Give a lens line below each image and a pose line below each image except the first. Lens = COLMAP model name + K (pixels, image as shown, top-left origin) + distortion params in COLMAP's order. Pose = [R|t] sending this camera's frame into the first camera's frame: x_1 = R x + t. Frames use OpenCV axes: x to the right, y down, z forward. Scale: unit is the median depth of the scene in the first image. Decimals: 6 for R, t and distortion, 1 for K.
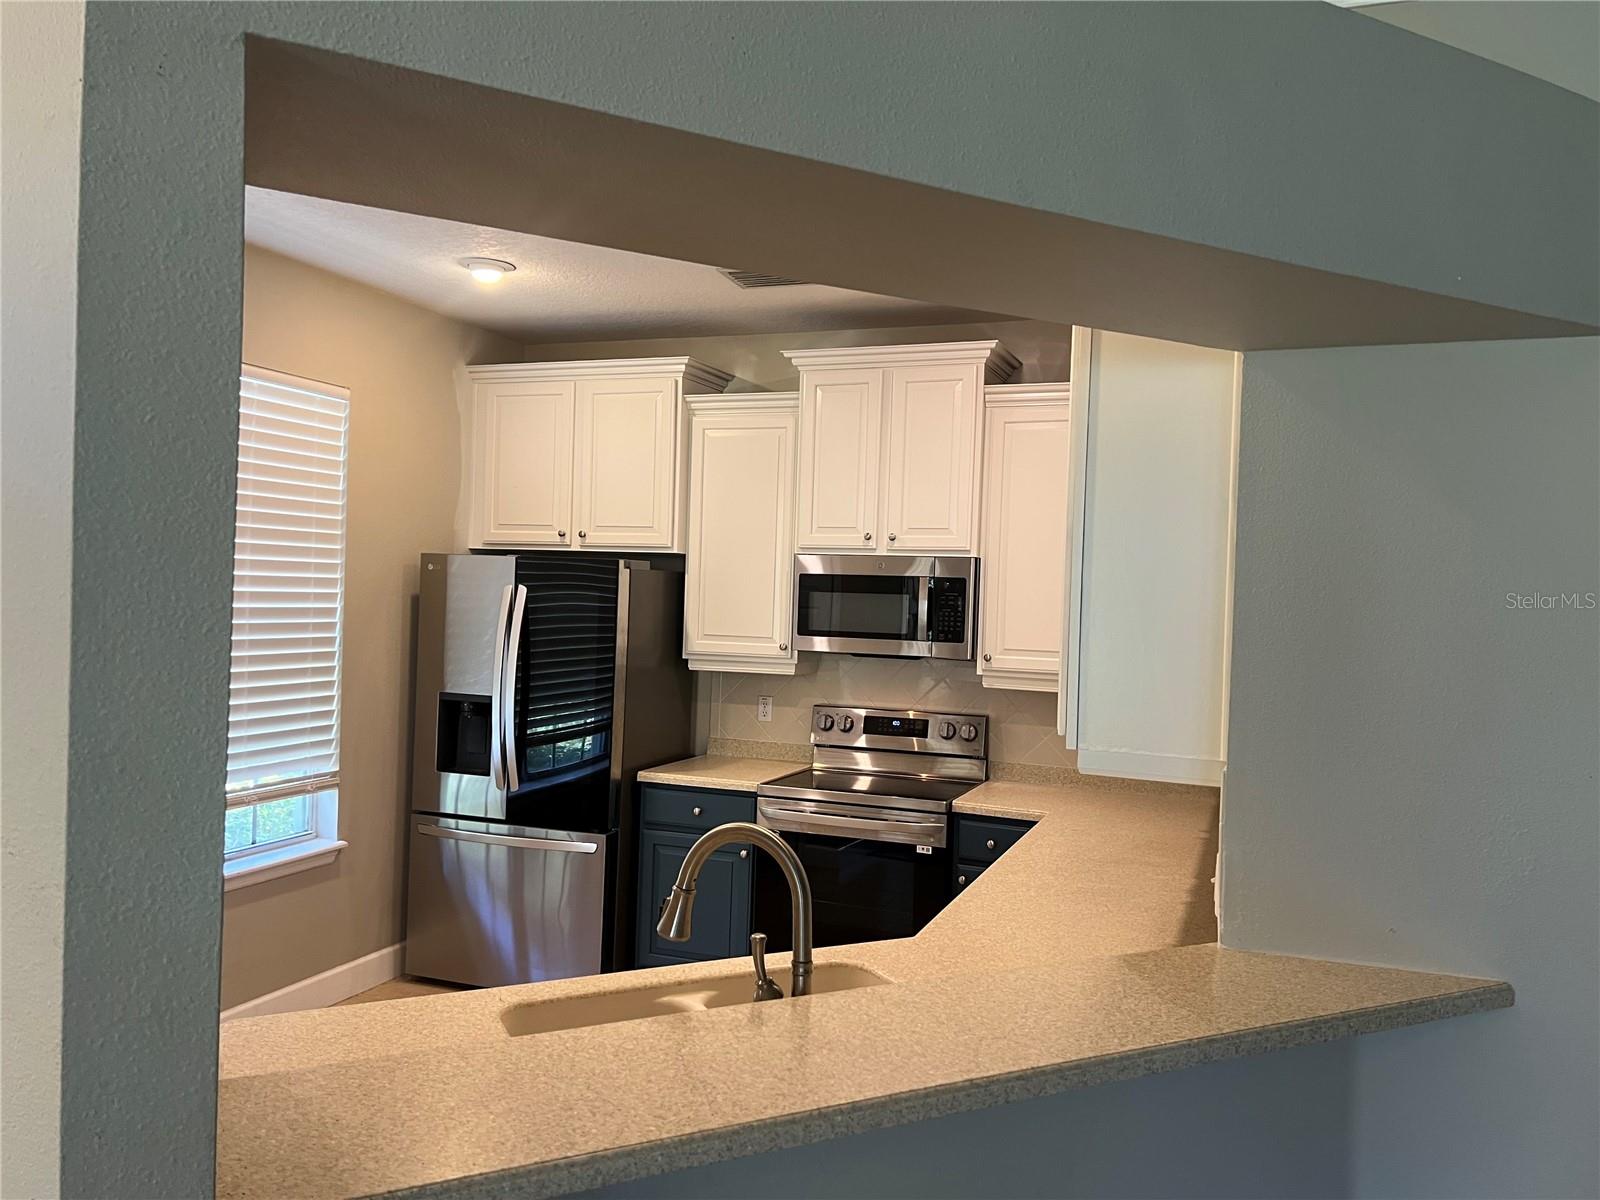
lens RADIAL K [[1189.0, 0, 813.6], [0, 1189.0, 612.1], [0, 0, 1]] dist [0.101555, -0.130055]
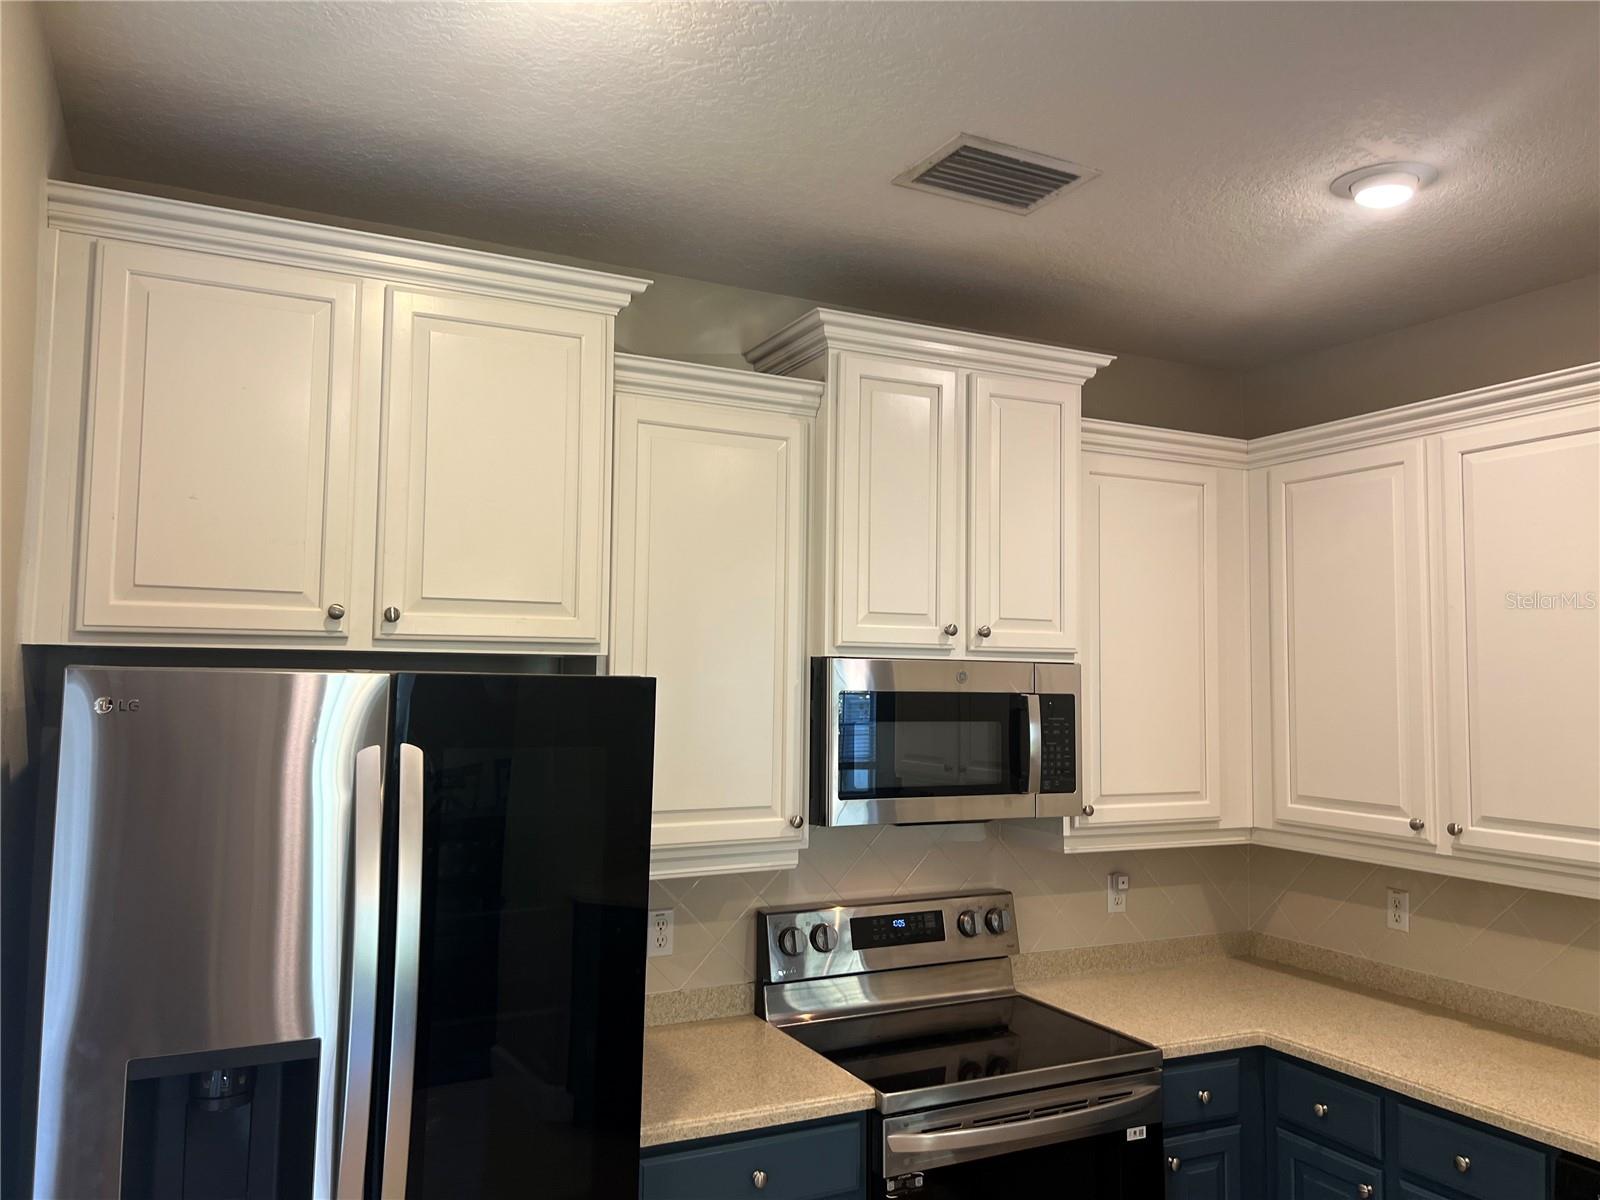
lens RADIAL K [[1210.2, 0, 818.7], [0, 1210.2, 596.4], [0, 0, 1]] dist [0.063008, -0.067519]
pose [[0.668920, 0.027617, 0.742821, -0.457043], [0.018639, 0.998372, -0.053903, -0.047293], [-0.743101, 0.049902, 0.667316, 0.612584]]
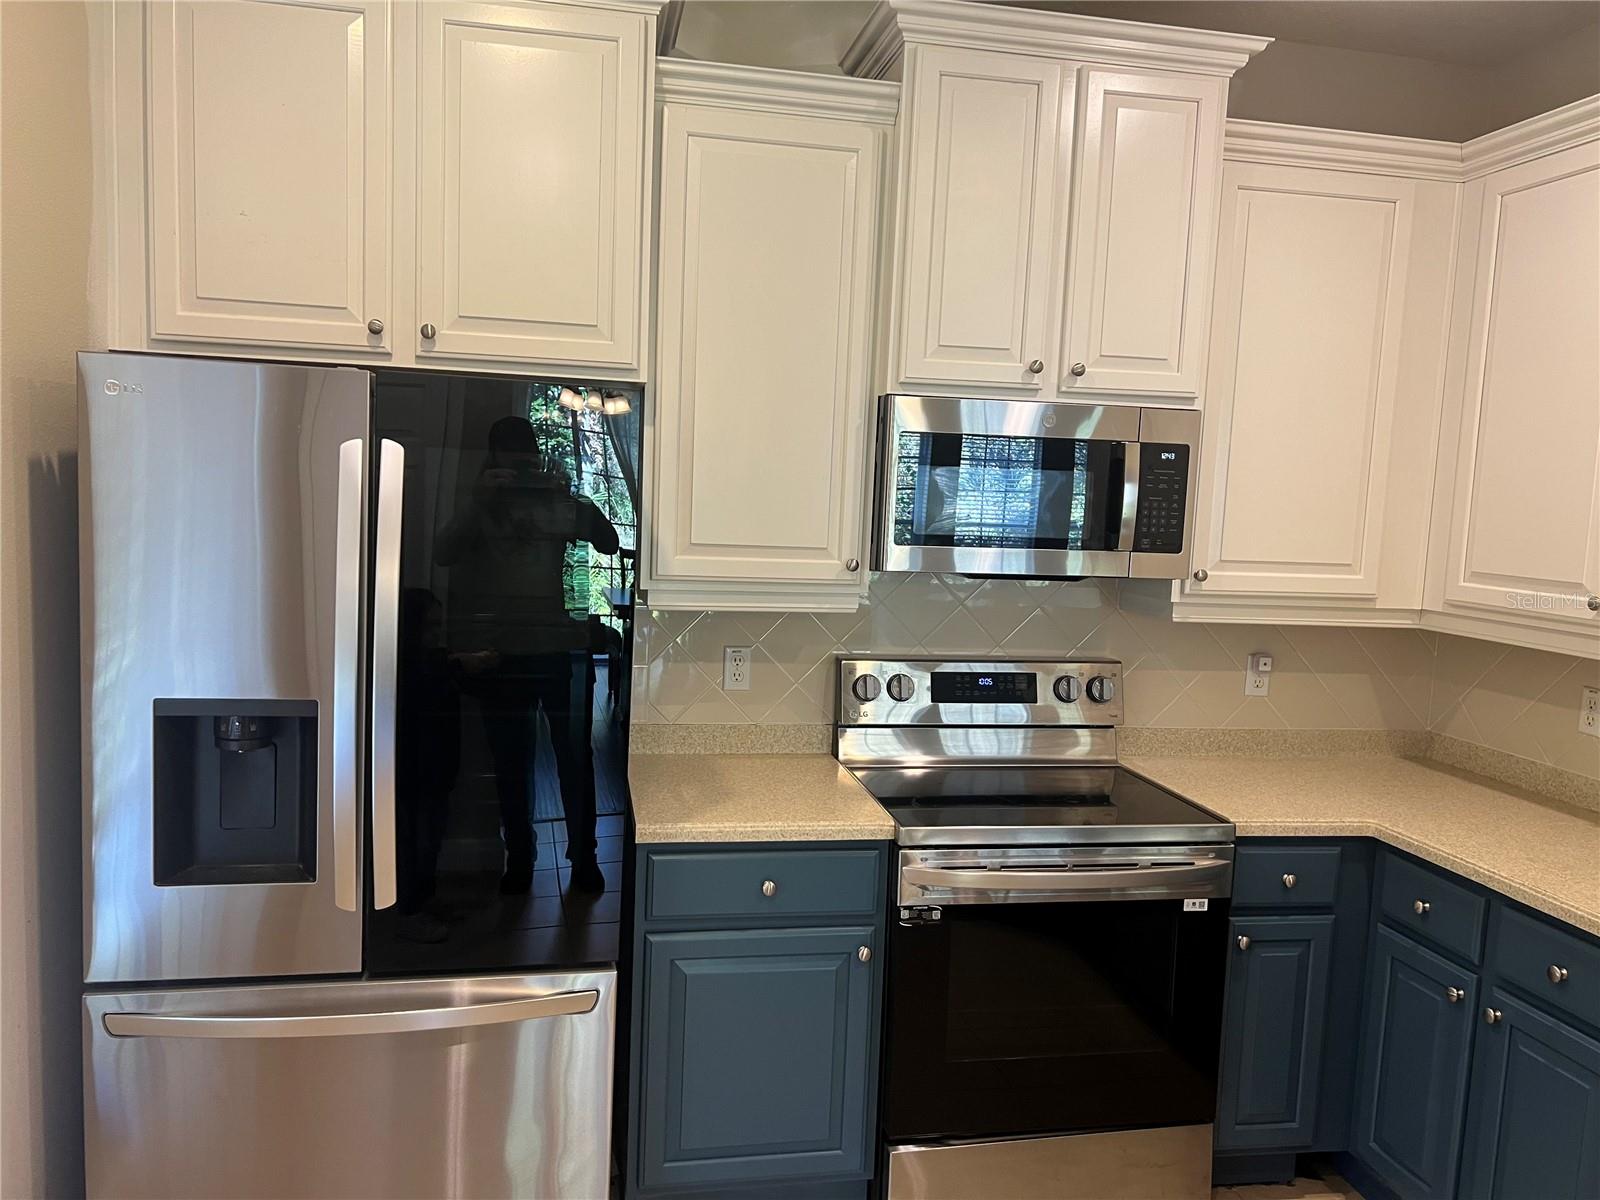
lens RADIAL K [[1203.8, 0, 791.1], [0, 1203.8, 613.8], [0, 0, 1]] dist [0.073192, -0.115928]
pose [[0.852589, -0.052013, 0.519987, -0.348085], [-0.007328, 0.993747, 0.111416, -0.010129], [-0.522531, -0.098802, 0.846876, 0.547721]]
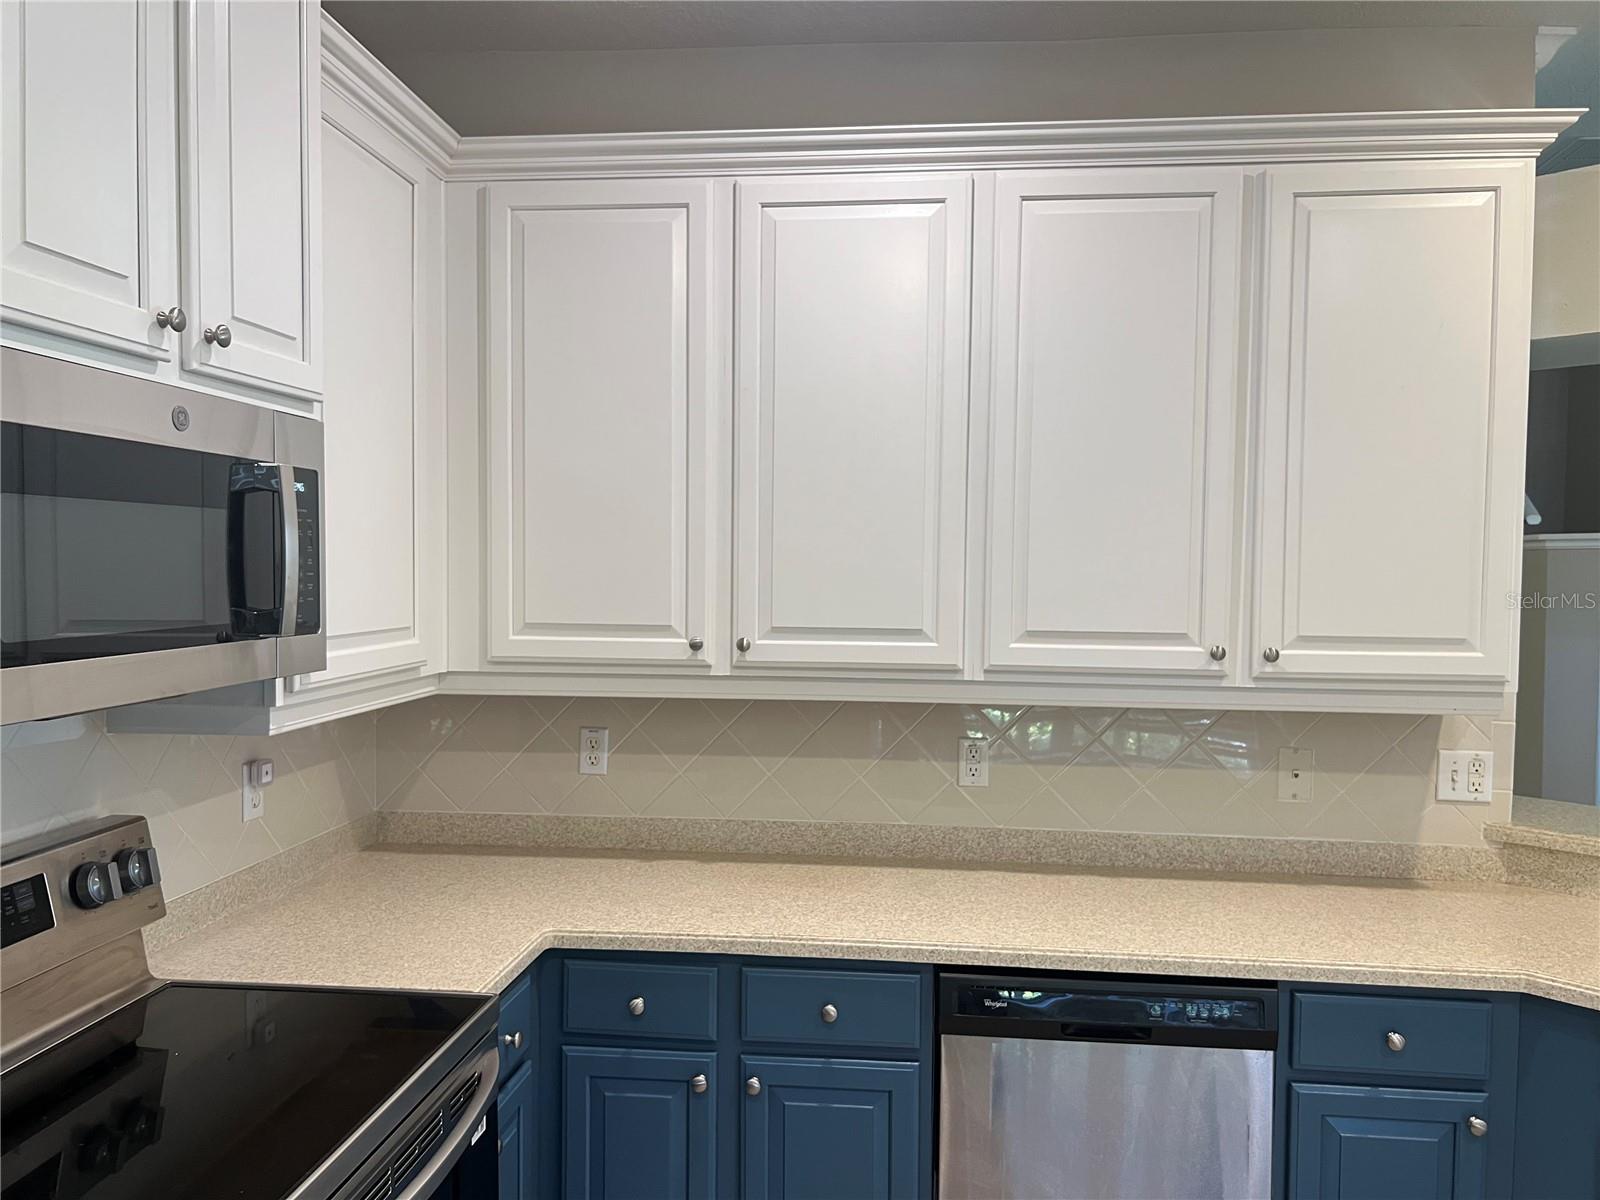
lens RADIAL K [[1203.8, 0, 791.1], [0, 1203.8, 613.8], [0, 0, 1]] dist [0.073192, -0.115928]
pose [[-0.258433, -0.074825, 0.963127, -0.297862], [-0.004565, 0.997079, 0.076238, -0.011997], [-0.966018, 0.015306, -0.258019, 0.904161]]
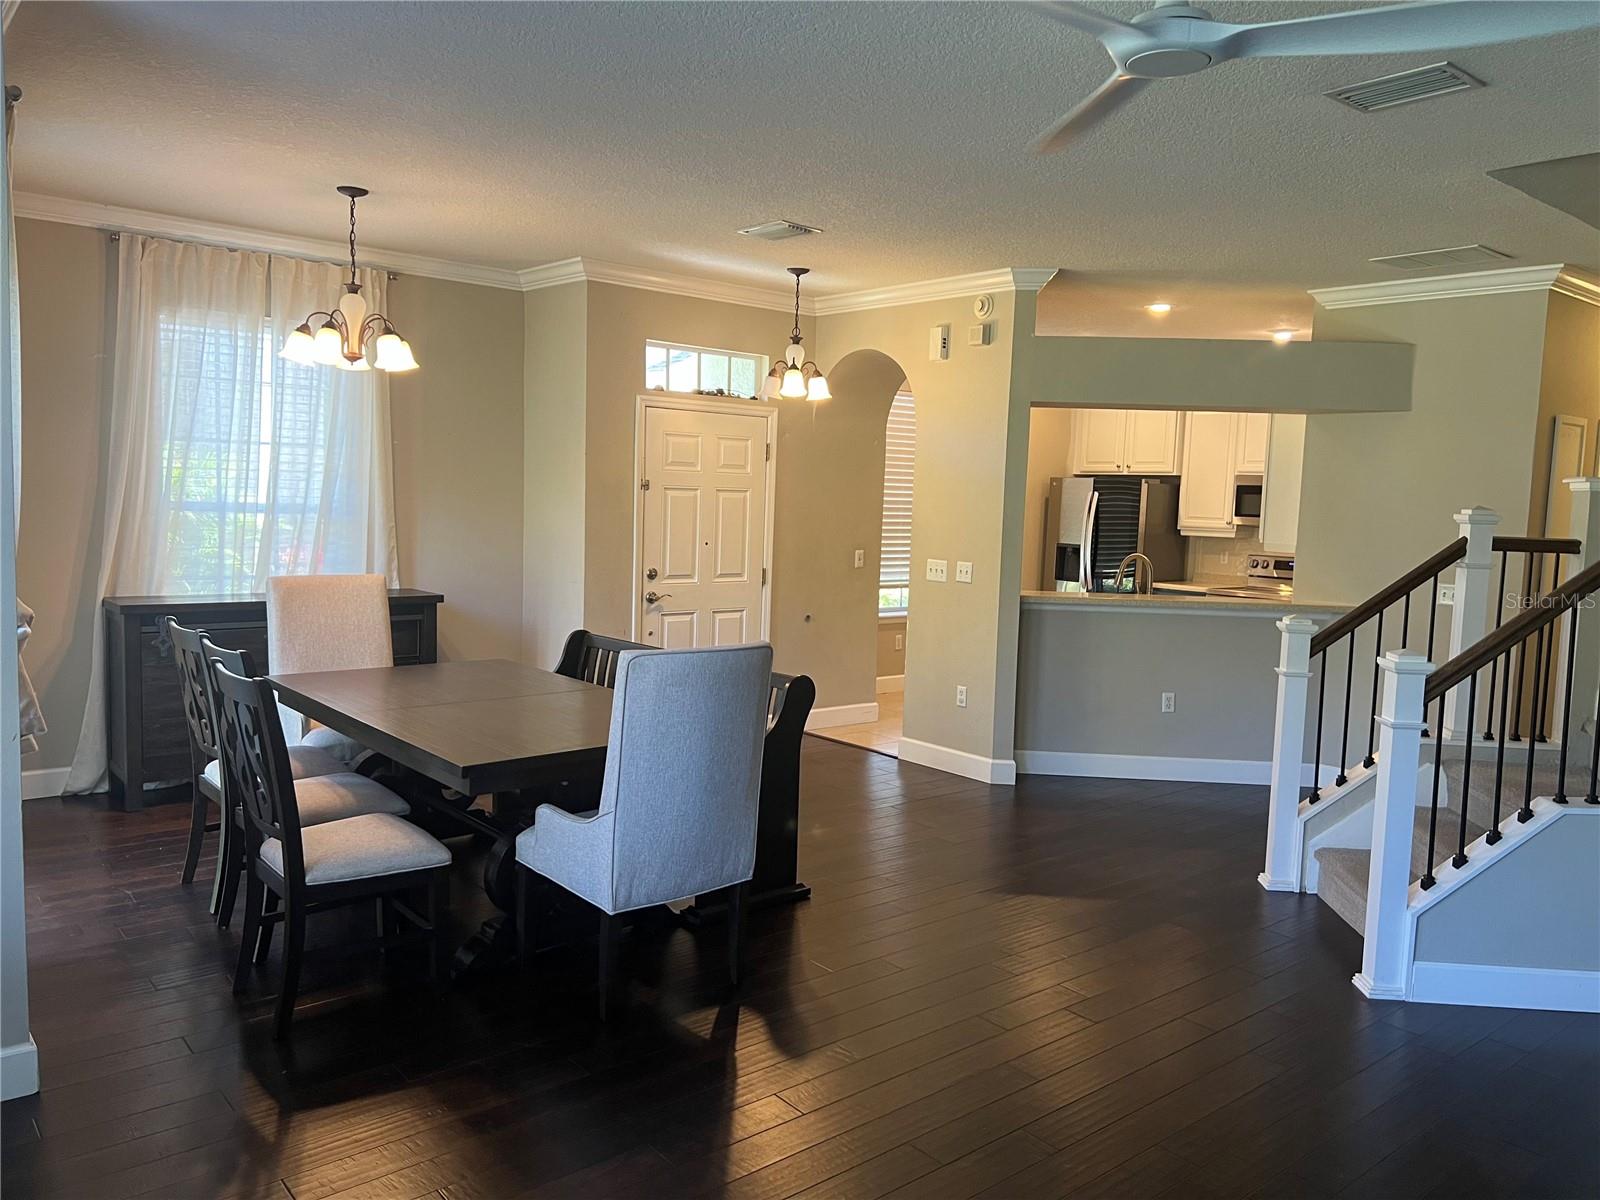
lens RADIAL K [[1196.7, 0, 797.7], [0, 1196.7, 610.7], [0, 0, 1]] dist [0.080905, -0.113772]
pose [[0.869595, 0.045198, -0.491693, 0.348533], [-0.011597, 0.997397, 0.071174, 0.041298], [0.493630, -0.056190, 0.867855, -1.104483]]
